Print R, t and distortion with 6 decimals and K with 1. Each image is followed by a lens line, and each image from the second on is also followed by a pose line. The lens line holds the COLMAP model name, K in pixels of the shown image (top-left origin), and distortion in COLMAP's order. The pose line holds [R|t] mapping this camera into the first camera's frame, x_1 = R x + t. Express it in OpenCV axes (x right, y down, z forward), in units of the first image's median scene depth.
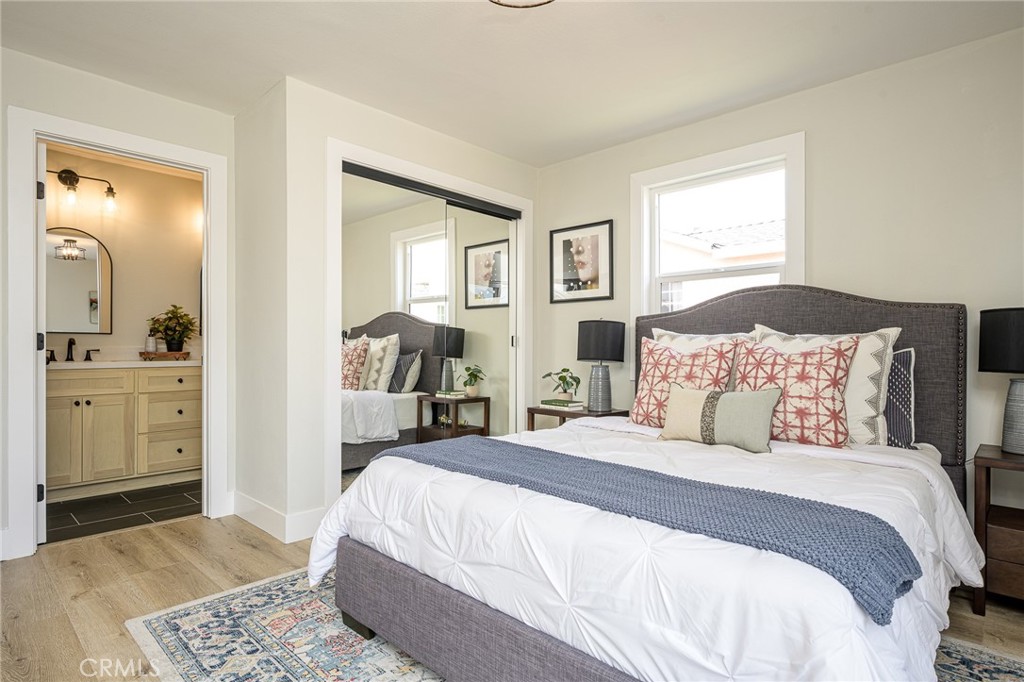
lens RADIAL K [[537.9, 0, 509.9], [0, 537.9, 343.1], [0, 0, 1]] dist [0.003681, -0.000153]
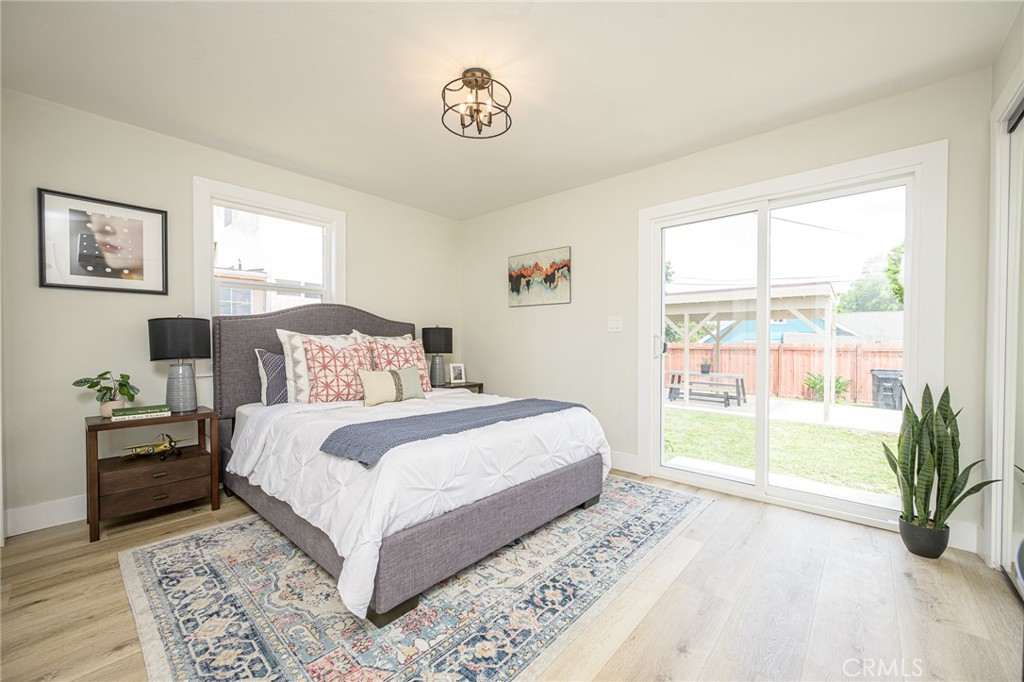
lens RADIAL K [[398.9, 0, 515.1], [0, 398.9, 346.1], [0, 0, 1]] dist [-0.003187, -0.000065]
pose [[-0.031453, -0.011936, 0.999434, -0.637909], [-0.003432, 0.999924, 0.011833, -0.001522], [-0.999499, -0.003058, -0.031491, 0.480429]]
